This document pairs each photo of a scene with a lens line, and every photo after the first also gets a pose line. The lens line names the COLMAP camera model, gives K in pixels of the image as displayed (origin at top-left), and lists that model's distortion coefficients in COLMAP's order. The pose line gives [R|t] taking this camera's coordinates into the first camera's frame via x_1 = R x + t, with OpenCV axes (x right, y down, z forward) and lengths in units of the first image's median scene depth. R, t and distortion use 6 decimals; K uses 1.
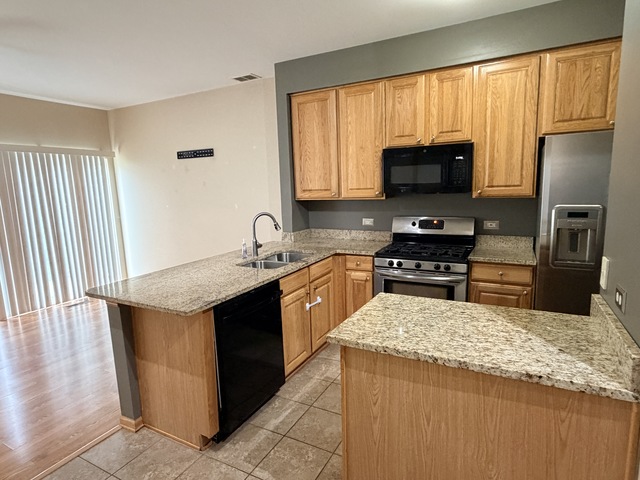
lens RADIAL K [[364.2, 0, 317.6], [0, 364.2, 239.3], [0, 0, 1]] dist [0.000771, -0.000103]
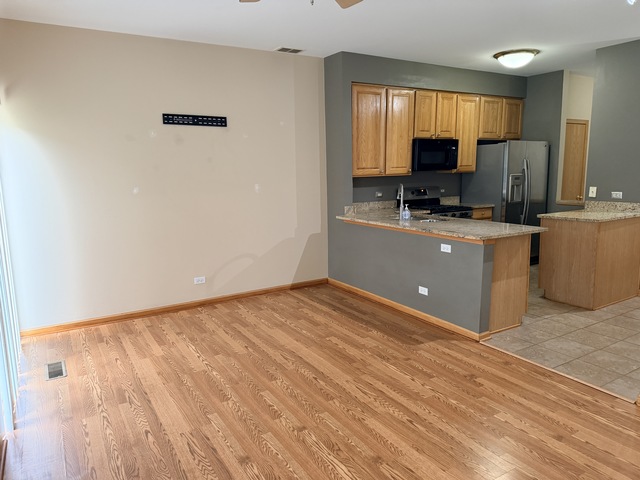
lens RADIAL K [[446.7, 0, 320.0], [0, 446.7, 240.0], [0, 0, 1]] dist [0.144190, -0.212692]
pose [[0.507071, -0.115408, 0.854143, -1.418488], [0.129857, 0.989912, 0.056662, -0.006093], [-0.852066, 0.082185, 0.516942, 0.408007]]
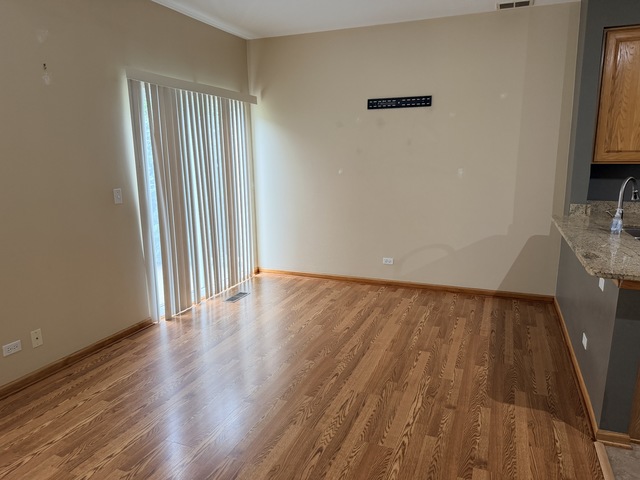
lens RADIAL K [[450.2, 0, 320.0], [0, 450.2, 240.0], [0, 0, 1]] dist [0.058763, -0.074242]
pose [[0.994476, 0.007717, 0.104676, -0.810649], [-0.011361, 0.999348, 0.034263, 0.034495], [-0.104344, -0.035263, 0.993916, 0.073171]]
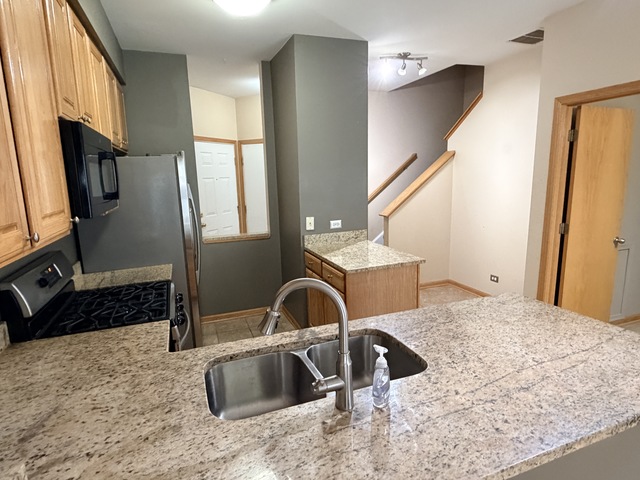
lens RADIAL K [[364.2, 0, 317.6], [0, 364.2, 239.3], [0, 0, 1]] dist [0.000771, -0.000103]
pose [[-0.750804, -0.066589, 0.657160, -0.318002], [0.146875, 0.953167, 0.264388, -0.167323], [-0.643989, 0.295024, -0.705861, 1.066735]]
